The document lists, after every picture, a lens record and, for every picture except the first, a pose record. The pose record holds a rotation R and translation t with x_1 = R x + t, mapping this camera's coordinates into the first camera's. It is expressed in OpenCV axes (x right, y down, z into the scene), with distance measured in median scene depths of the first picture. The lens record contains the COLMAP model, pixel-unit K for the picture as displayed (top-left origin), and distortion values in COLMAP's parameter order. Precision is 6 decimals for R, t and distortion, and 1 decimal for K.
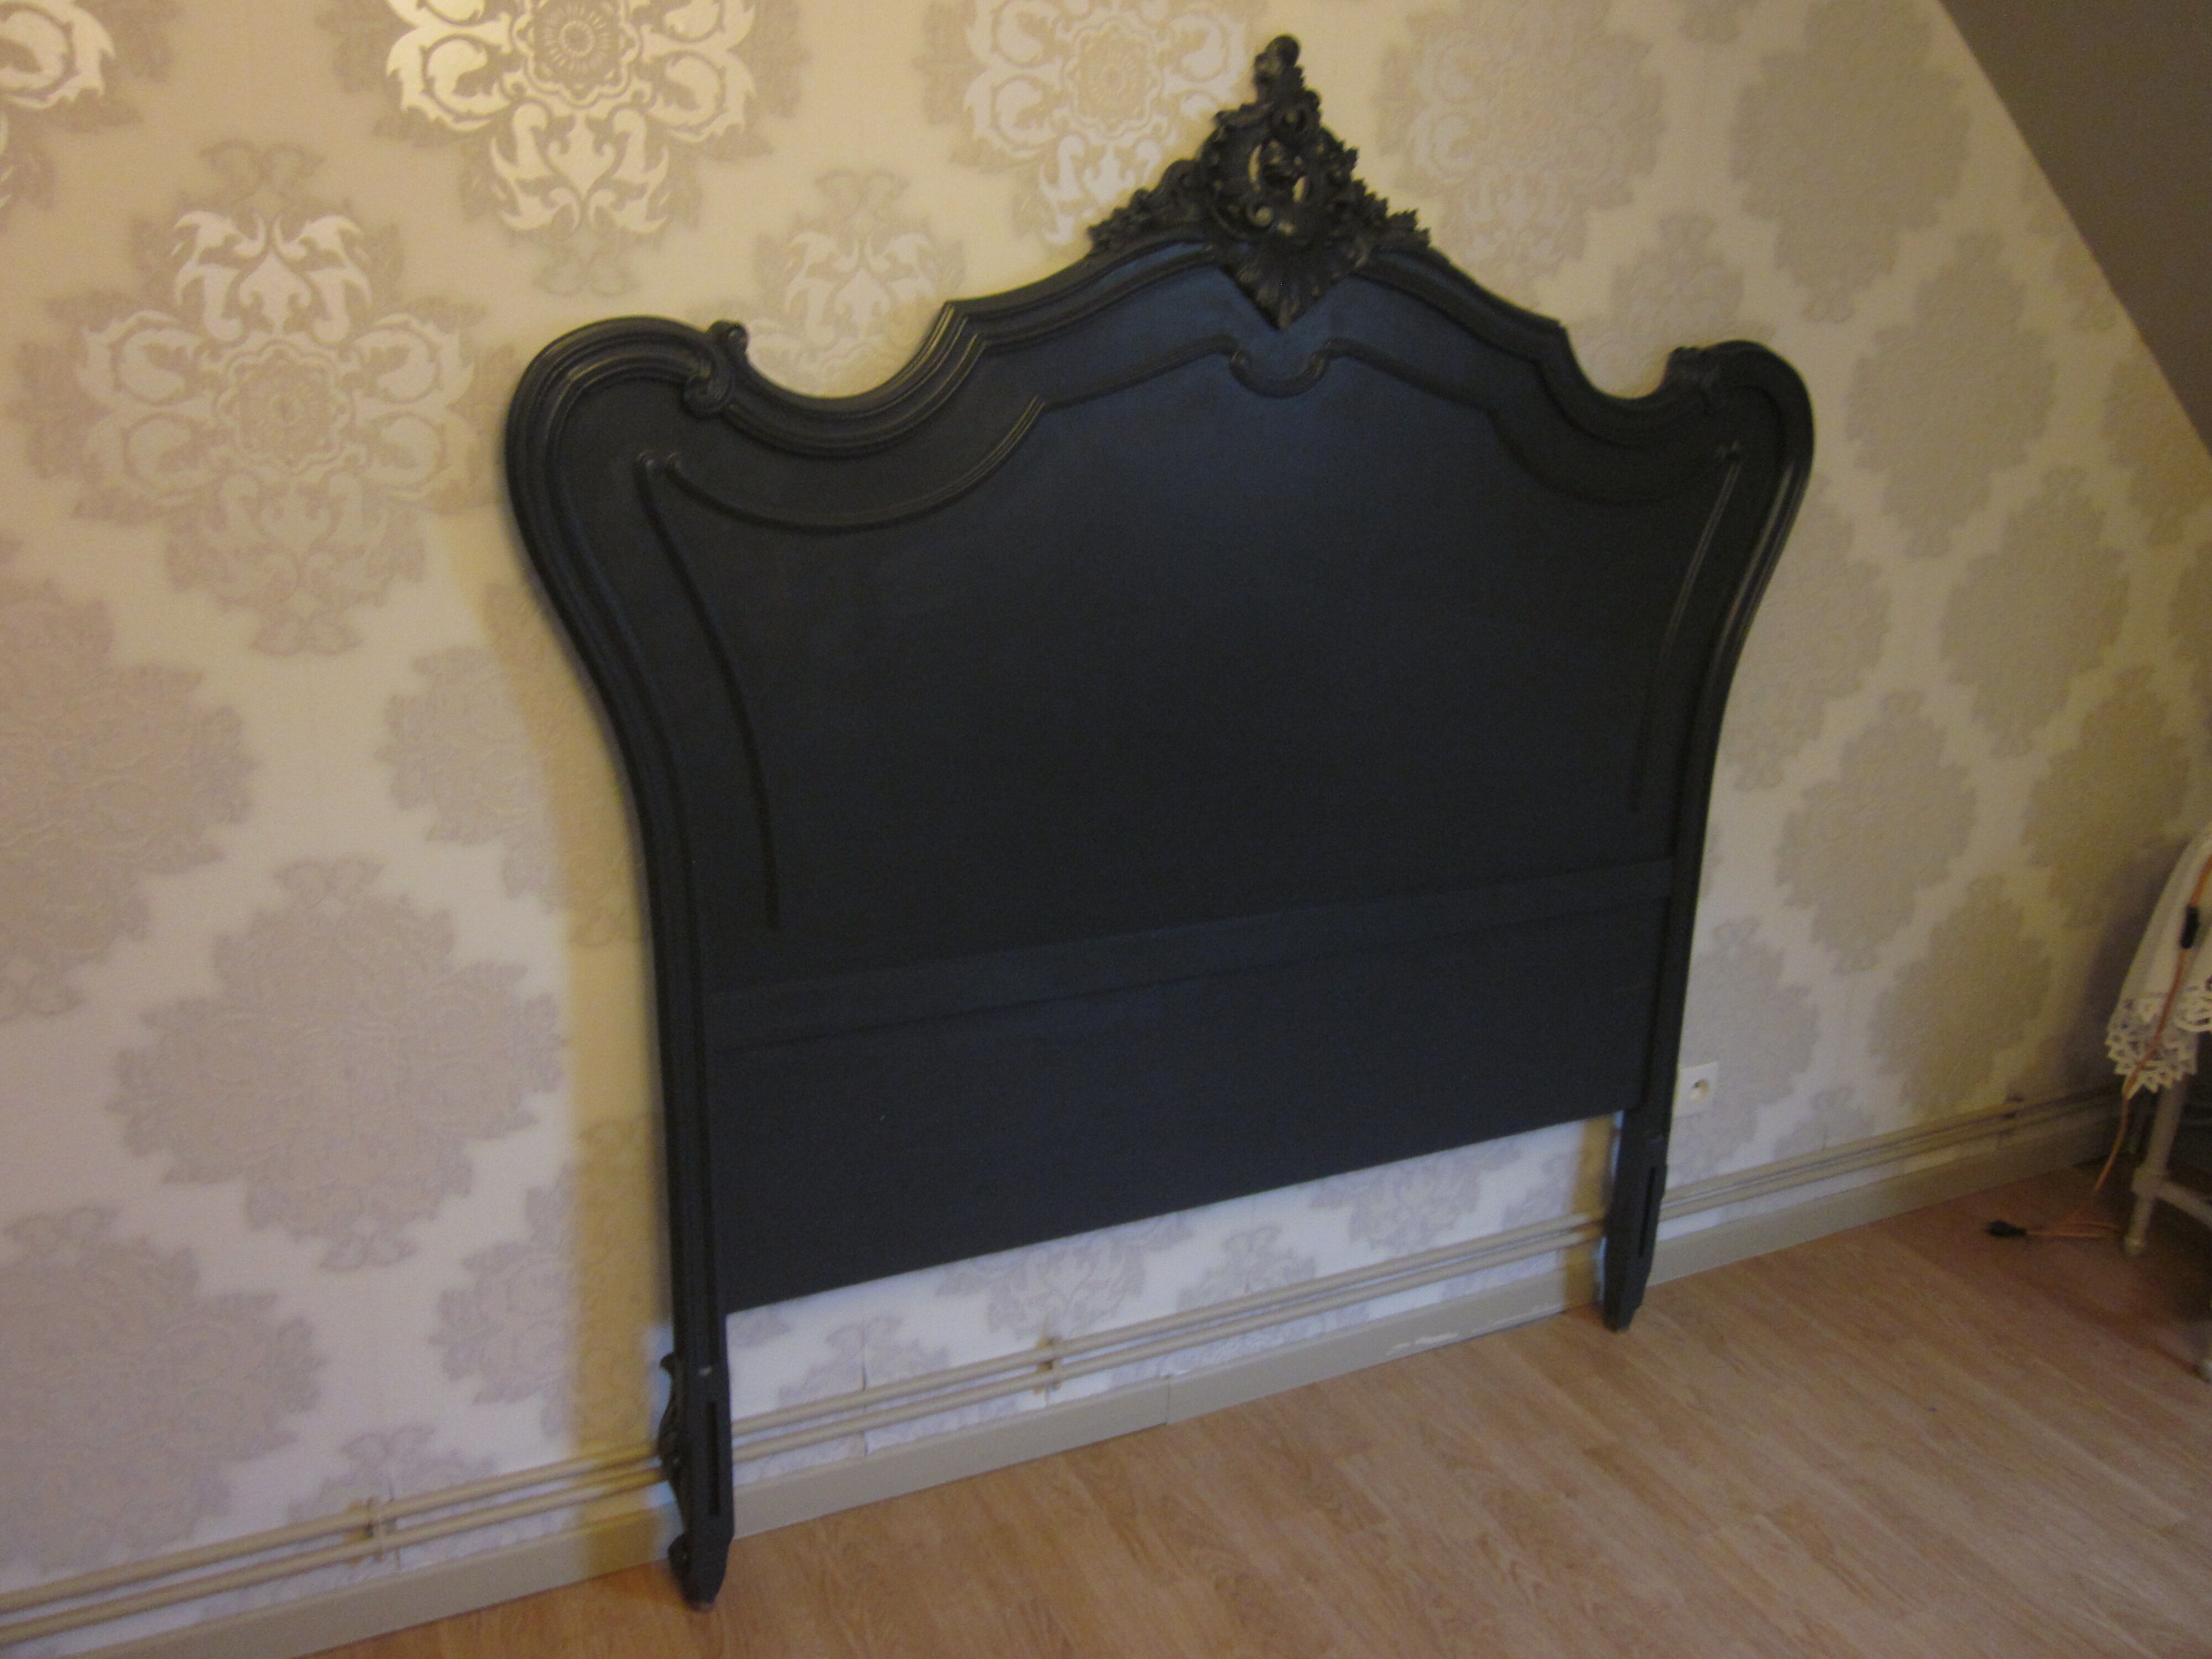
lens RADIAL K [[1841.8, 0, 1106.0], [0, 1841.8, 829.5], [0, 0, 1]] dist [-0.036255, 0.003684]
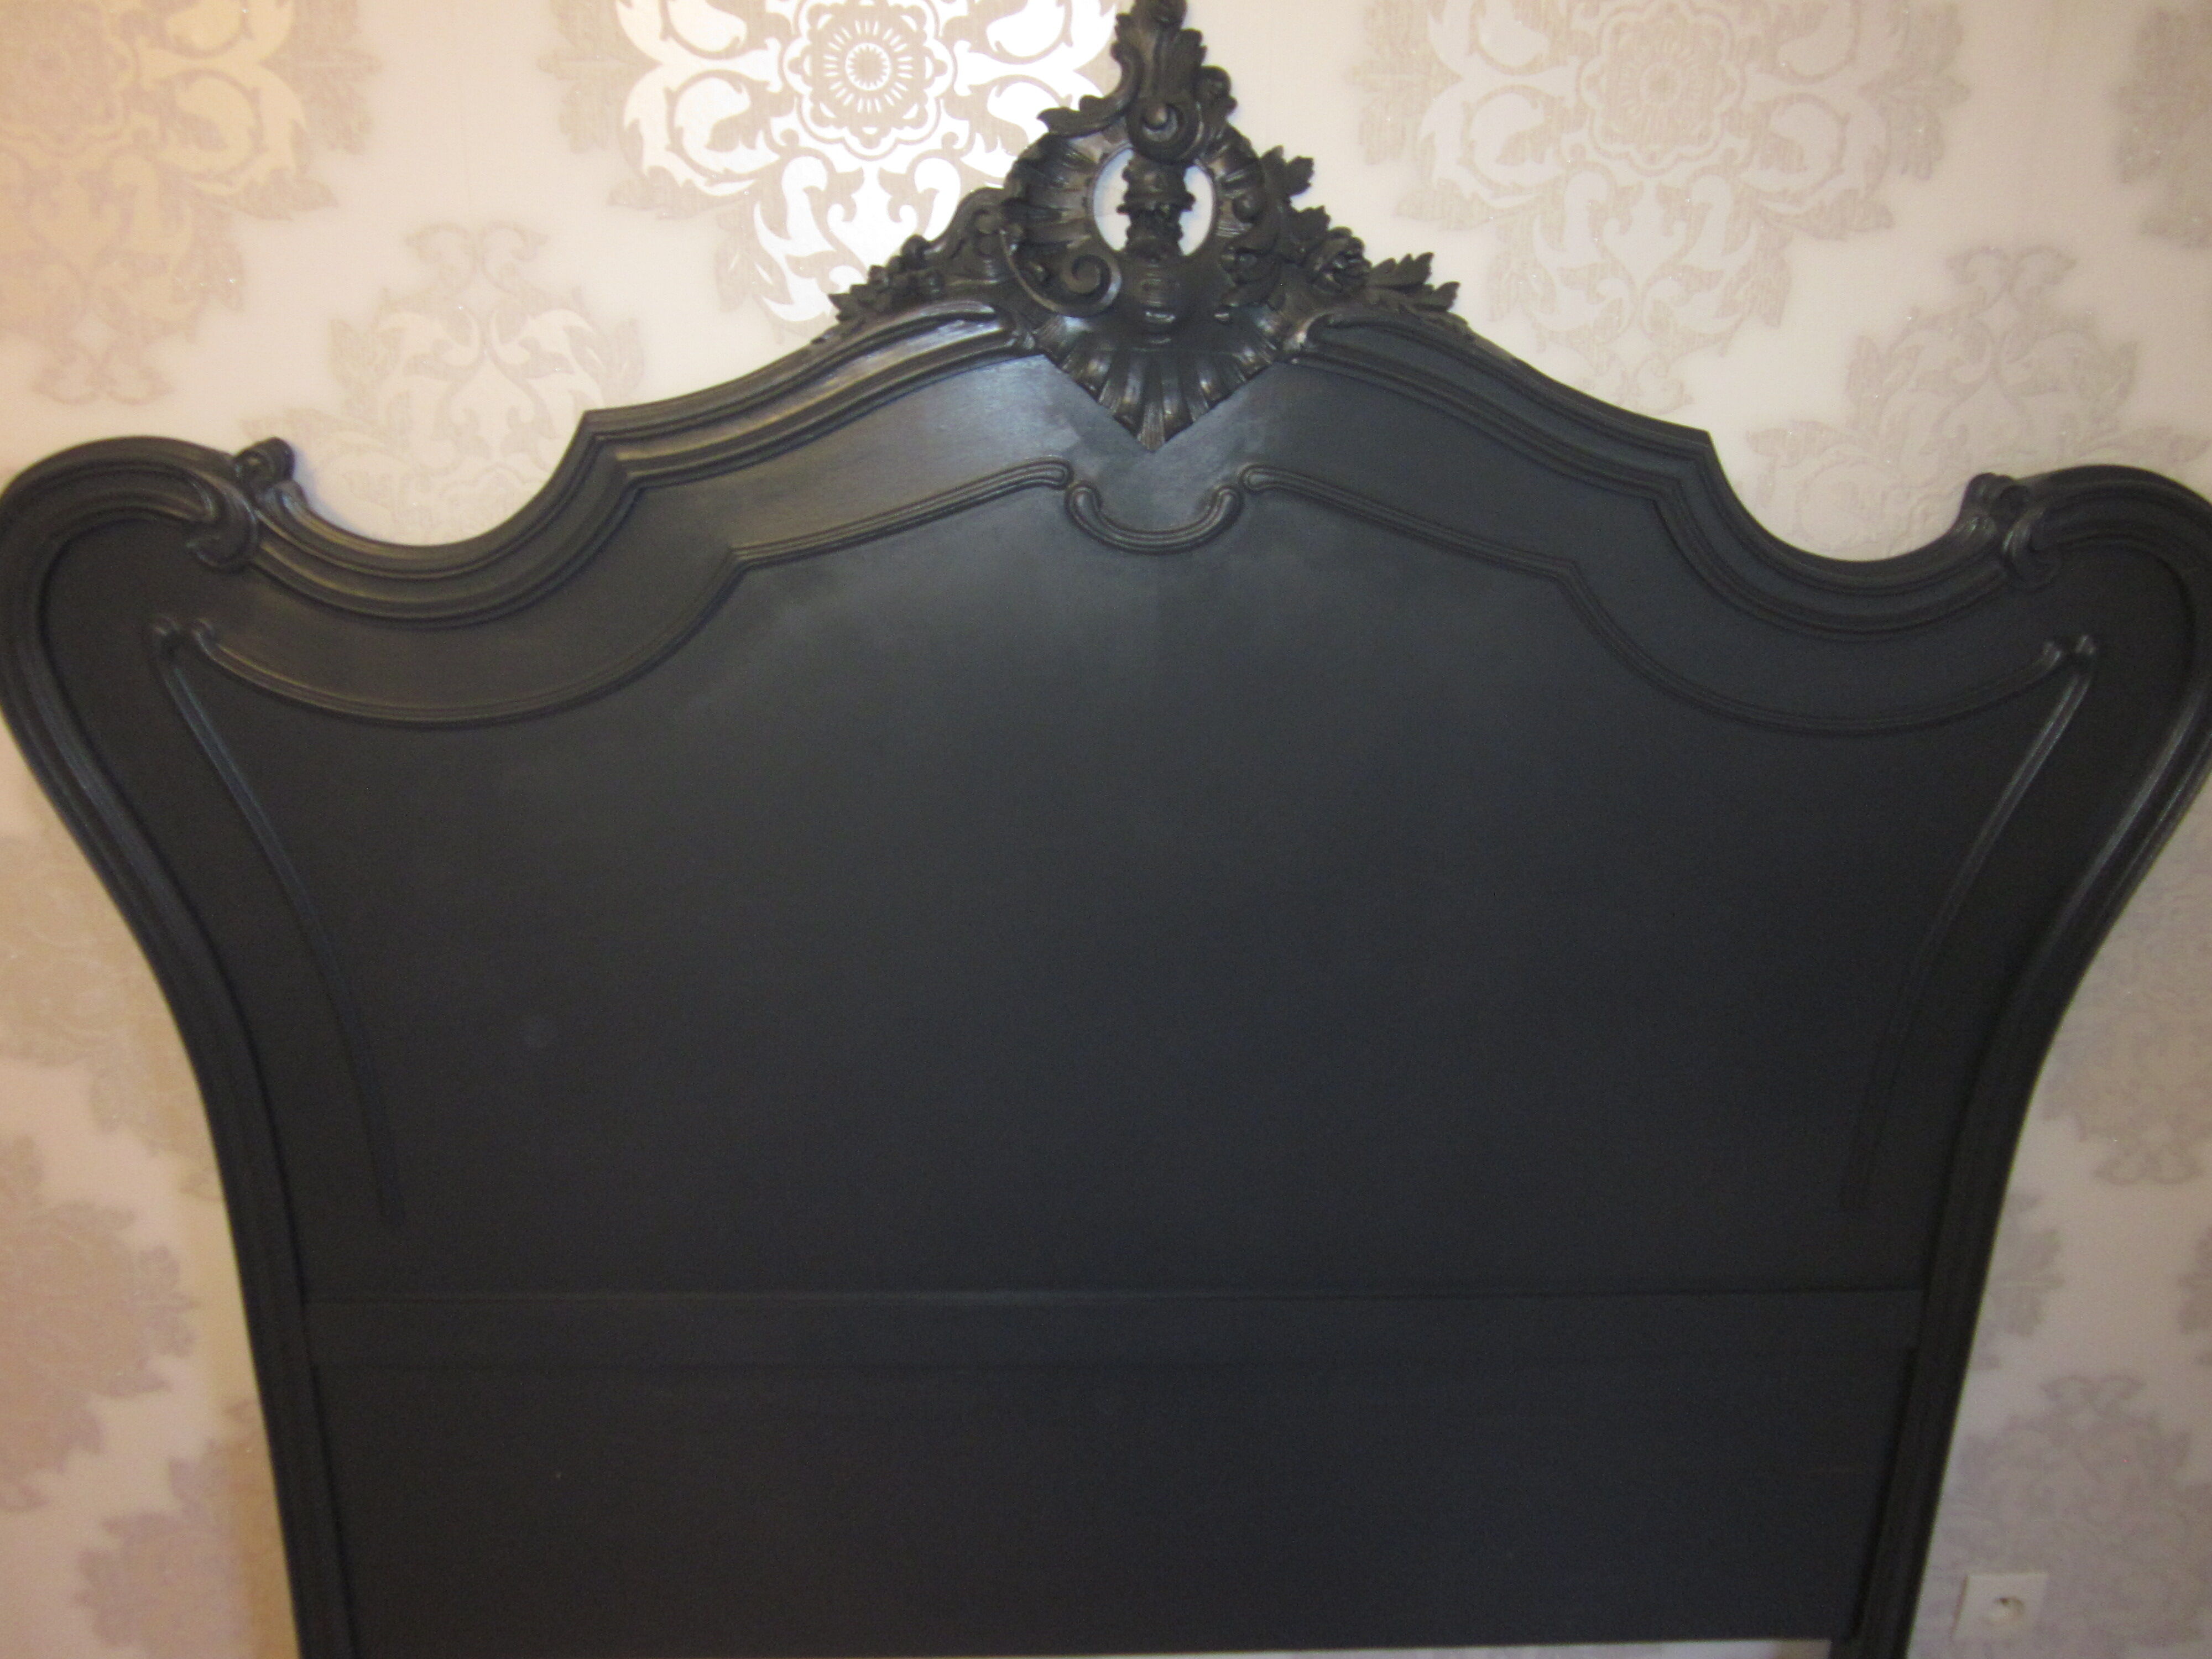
lens RADIAL K [[1841.8, 0, 1106.0], [0, 1841.8, 829.5], [0, 0, 1]] dist [-0.036255, 0.003684]
pose [[0.909253, 0.126171, -0.396660, 0.363026], [-0.110776, 0.991935, 0.061589, -0.185763], [0.401232, -0.012060, 0.915897, 0.423799]]
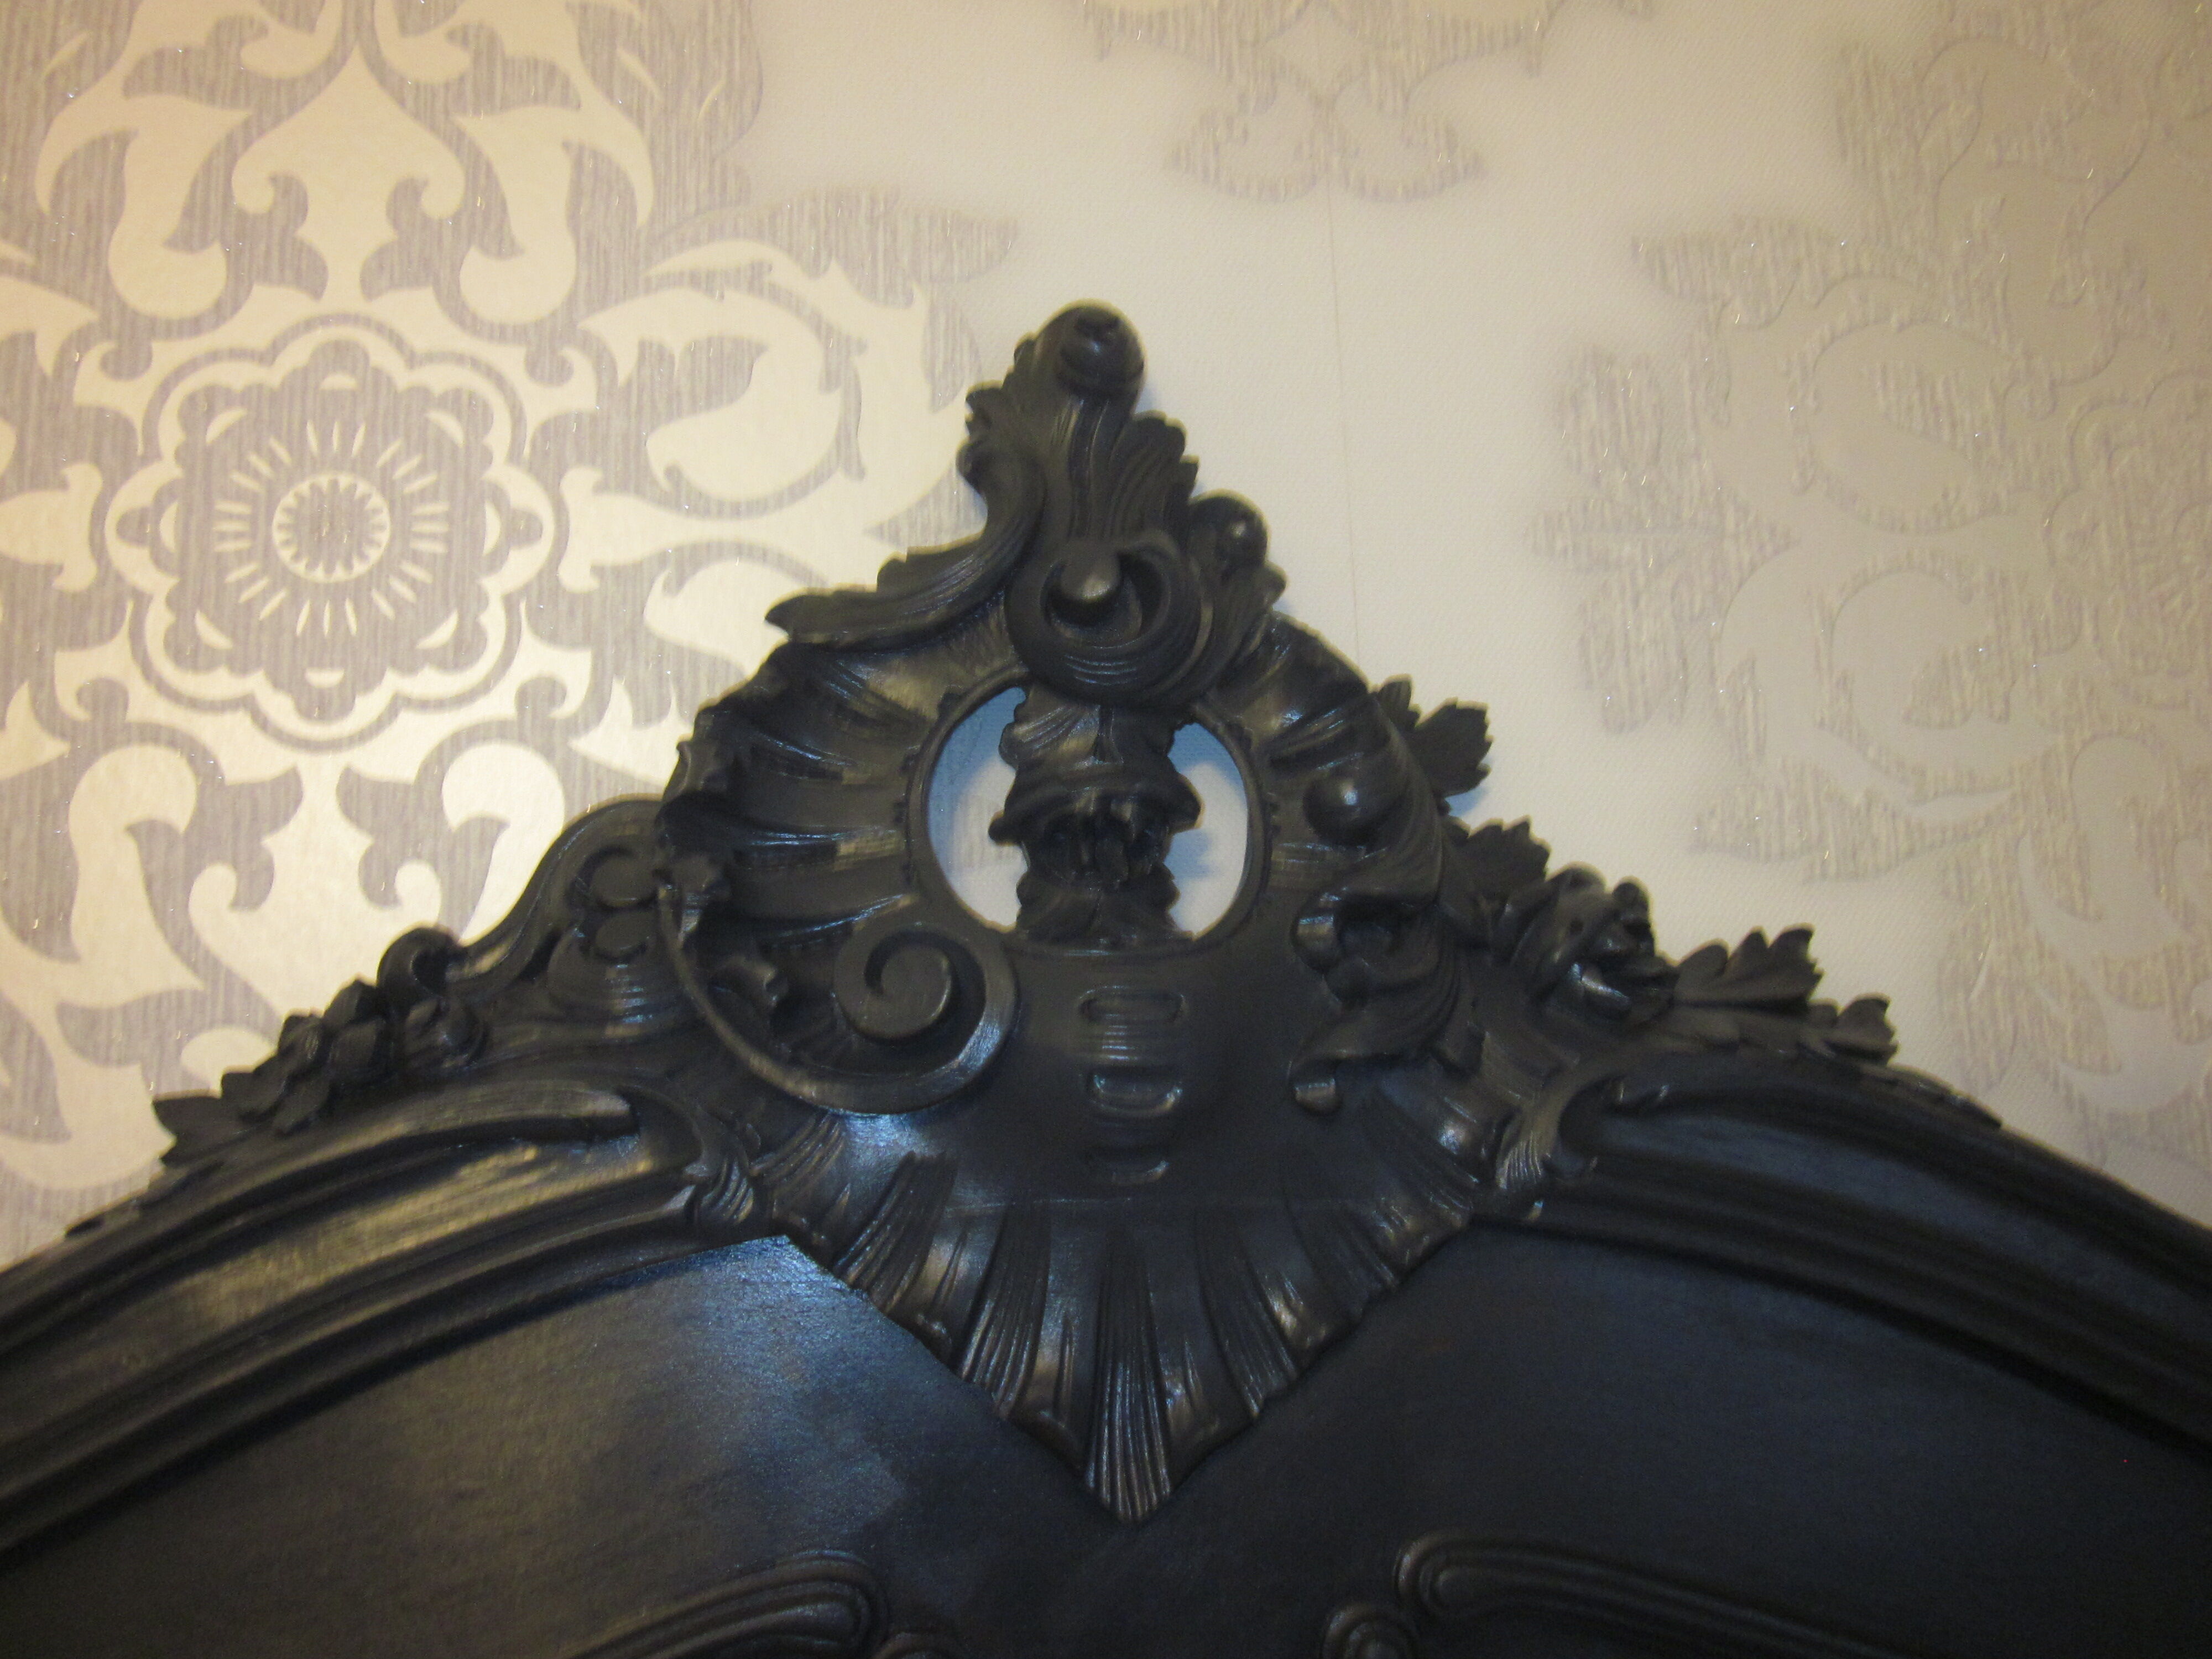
lens RADIAL K [[1841.8, 0, 1106.0], [0, 1841.8, 829.5], [0, 0, 1]] dist [-0.036255, 0.003684]
pose [[0.938558, -0.130519, -0.319490, 0.173870], [-0.036596, 0.882874, -0.468183, -0.252988], [0.343176, 0.451109, 0.823851, 0.826187]]
